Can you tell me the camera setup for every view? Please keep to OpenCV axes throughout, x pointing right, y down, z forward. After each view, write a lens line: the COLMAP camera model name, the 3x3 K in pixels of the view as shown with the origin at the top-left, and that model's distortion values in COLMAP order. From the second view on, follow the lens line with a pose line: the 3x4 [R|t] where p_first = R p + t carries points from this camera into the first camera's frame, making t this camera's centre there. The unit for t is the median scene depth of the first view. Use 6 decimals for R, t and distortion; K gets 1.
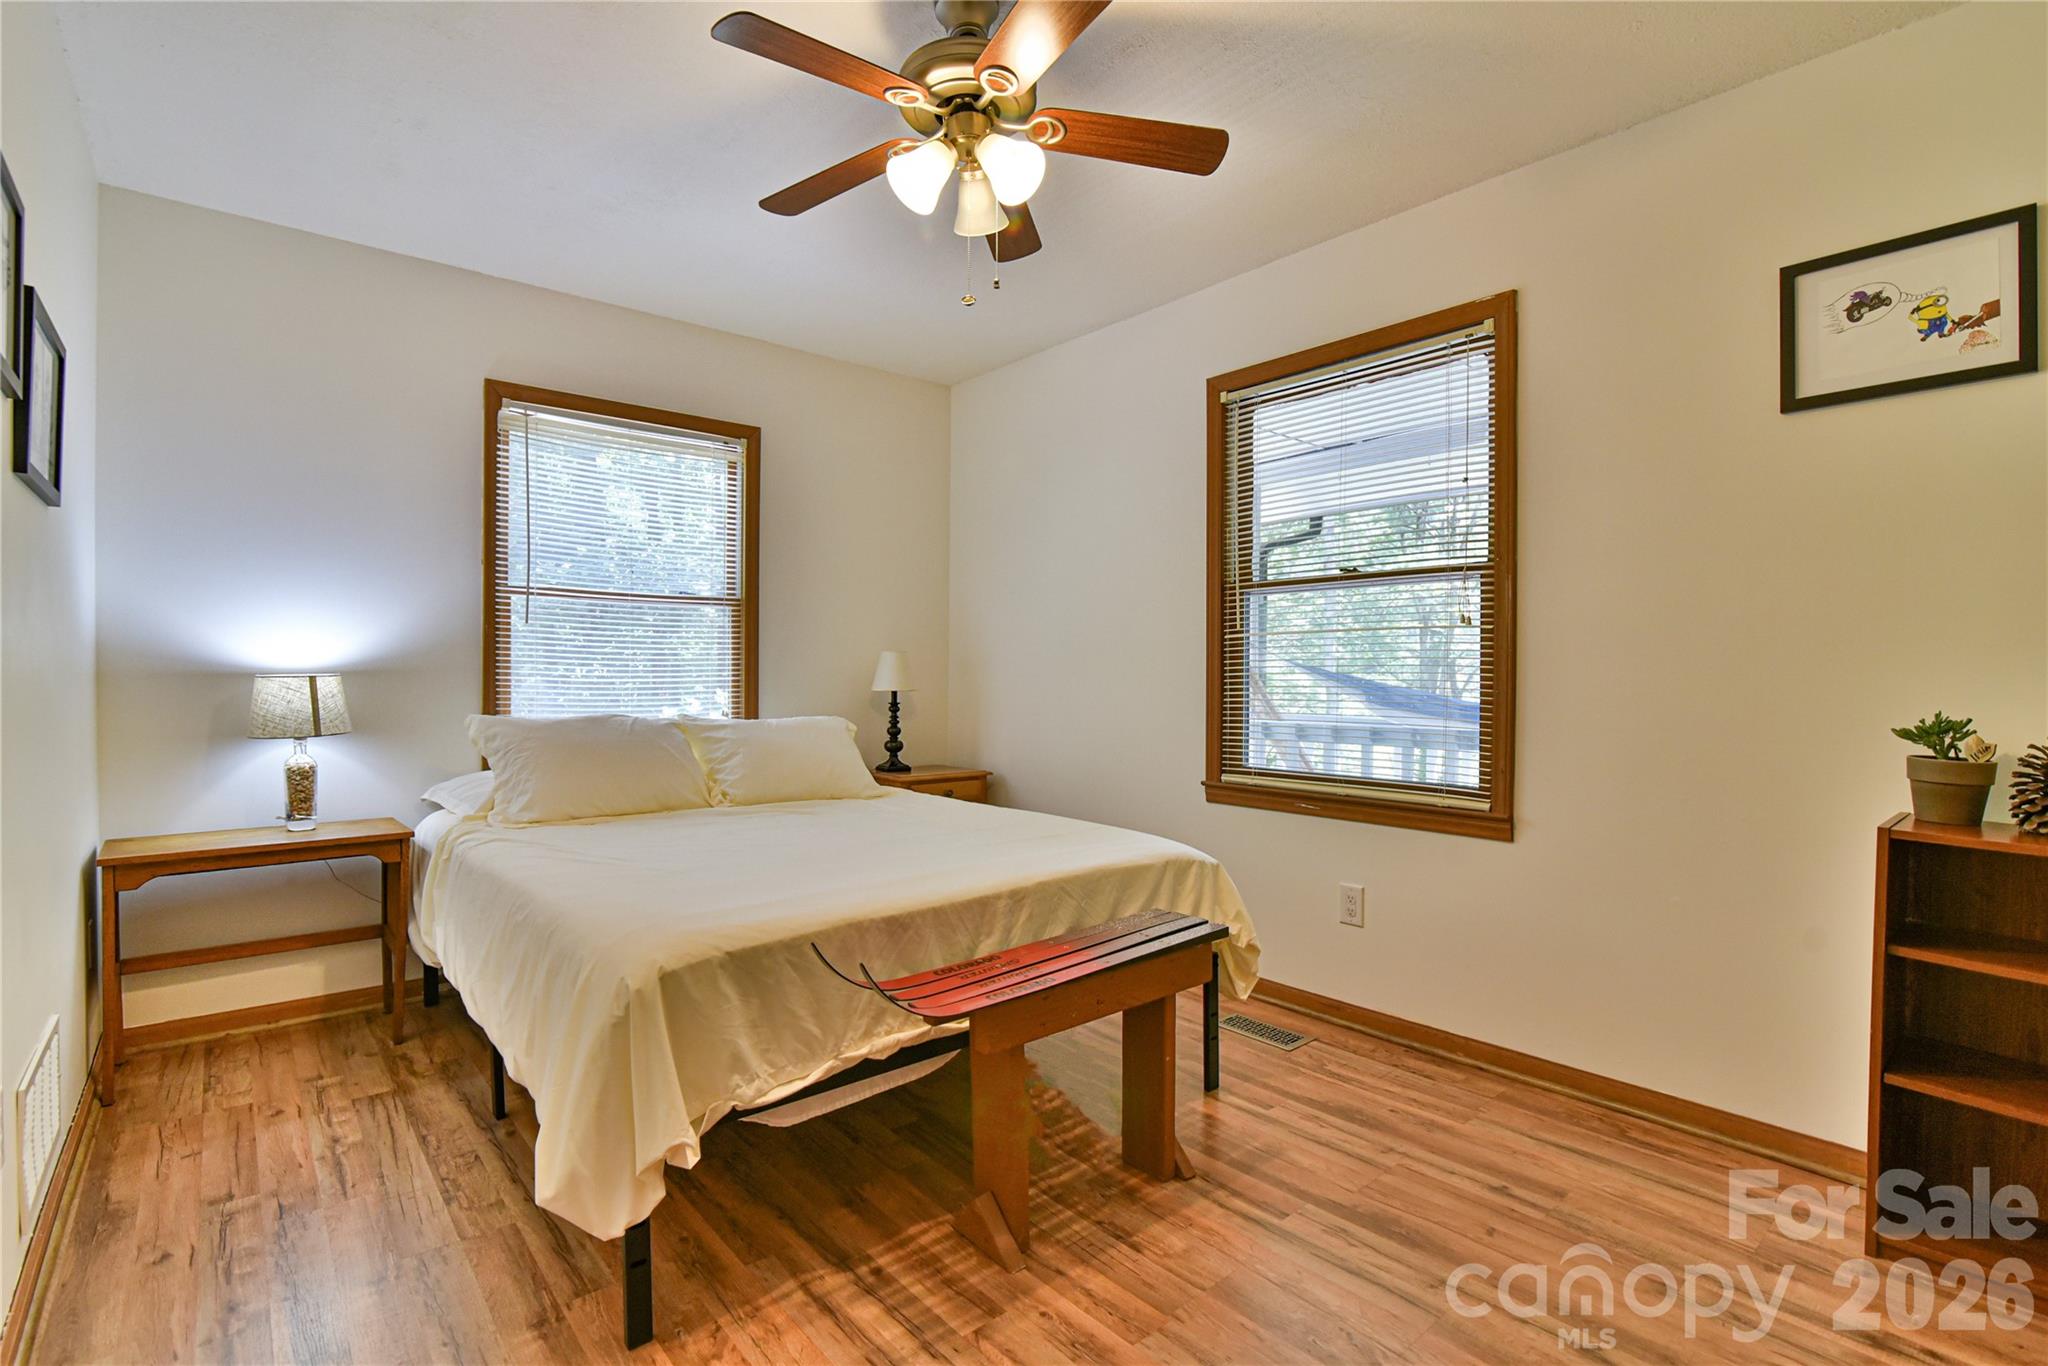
lens RADIAL K [[889.7, 0, 1037.1], [0, 889.7, 671.0], [0, 0, 1]] dist [-0.011856, -0.000182]
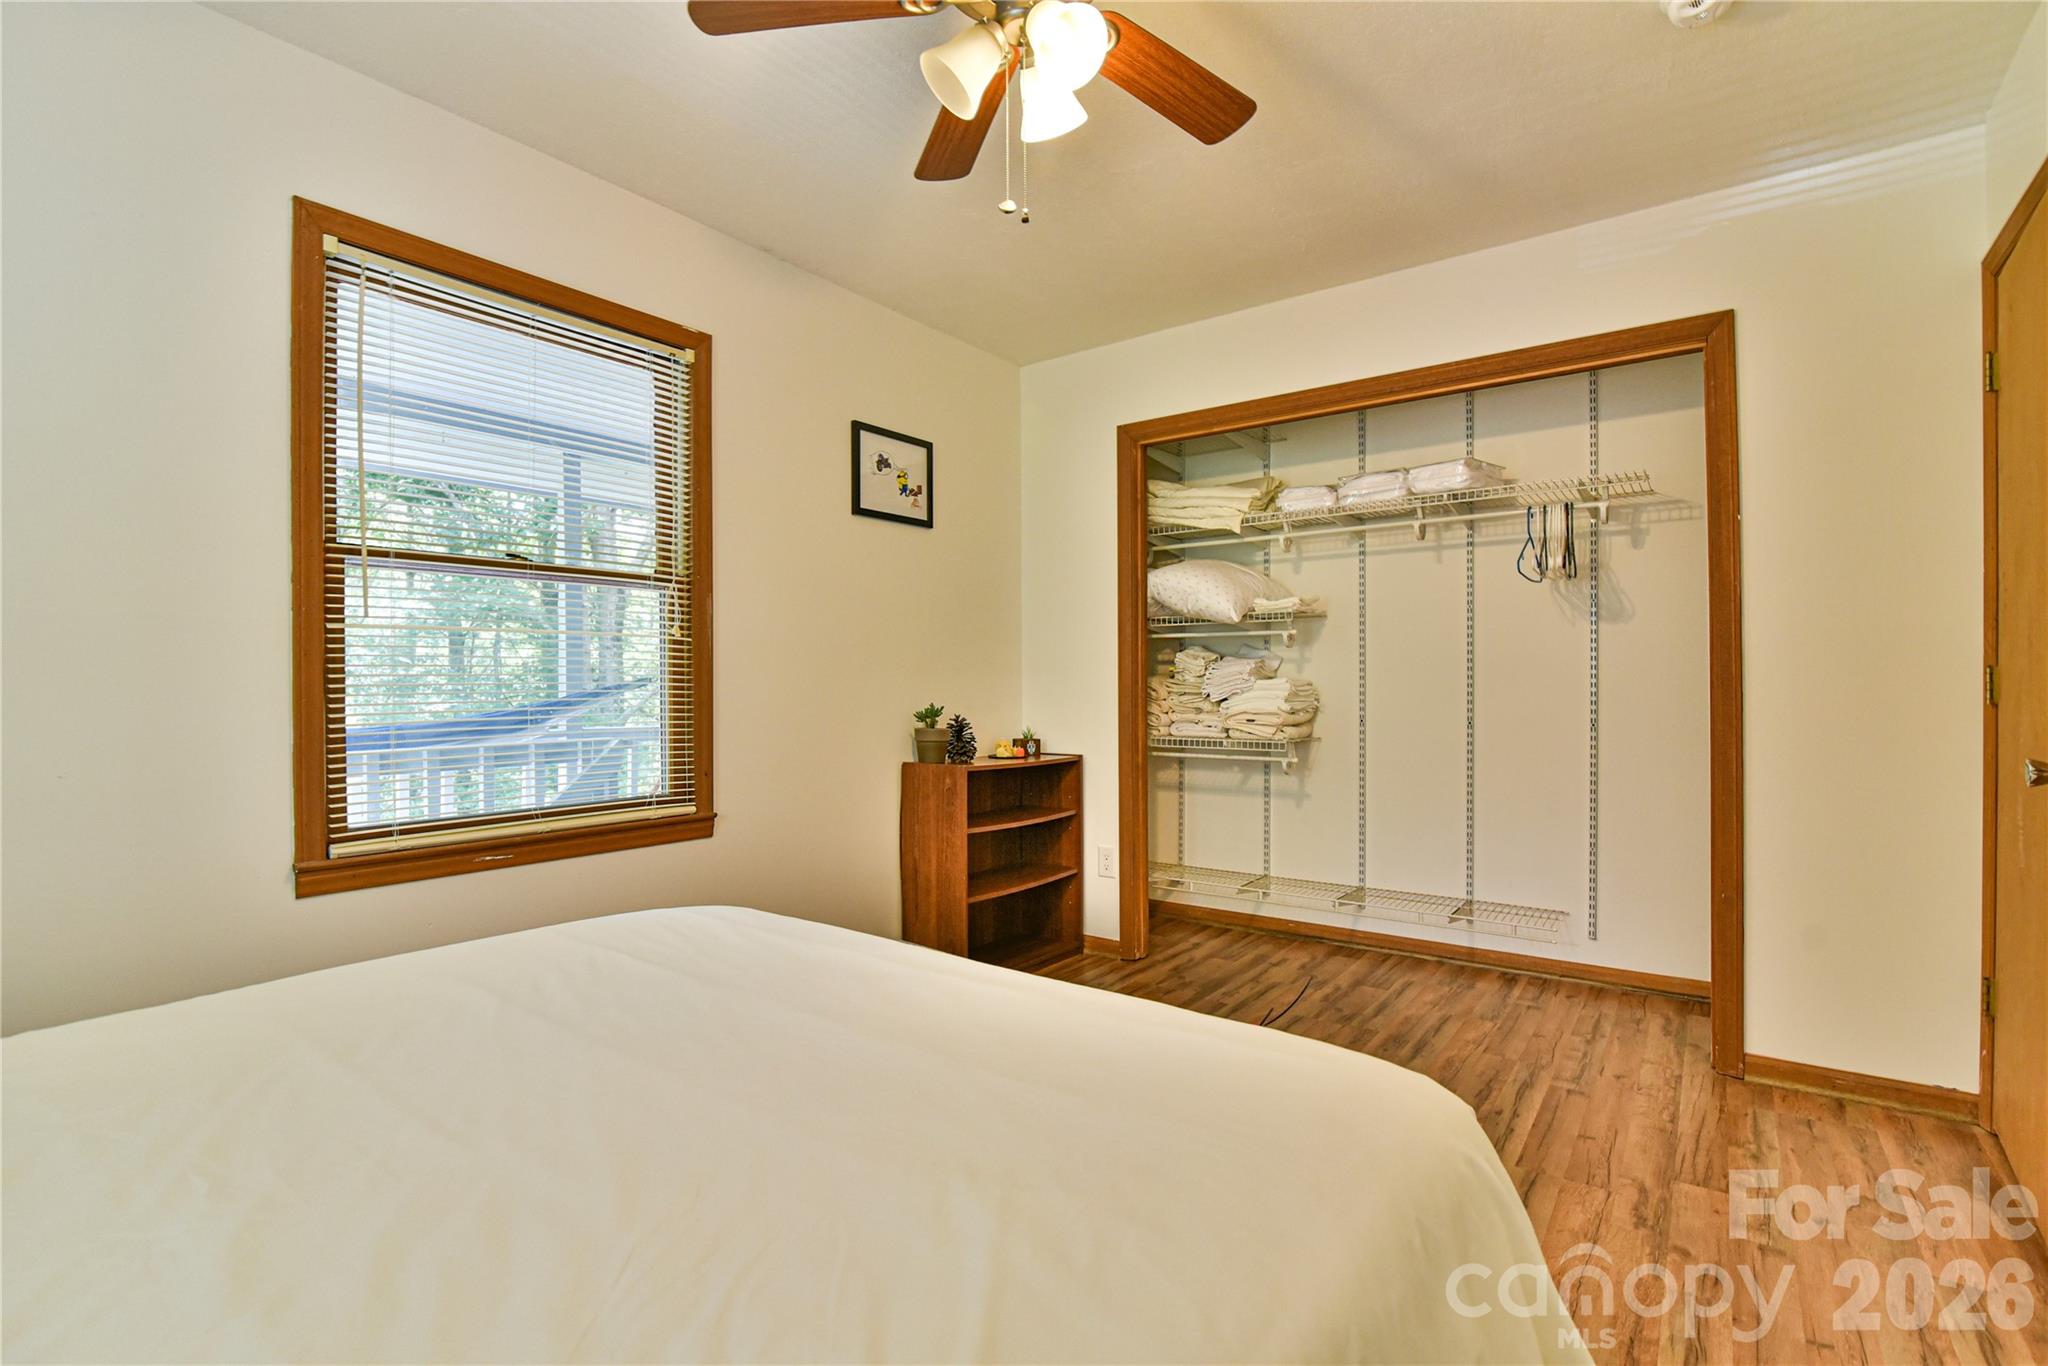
lens RADIAL K [[951.5, 0, 1037.0], [0, 951.5, 692.7], [0, 0, 1]] dist [-0.010183, 0.000608]
pose [[-0.193874, -0.003311, 0.981021, -0.891833], [0.008486, 0.999951, 0.005052, 0.015077], [-0.980990, 0.009305, -0.193836, 1.059383]]
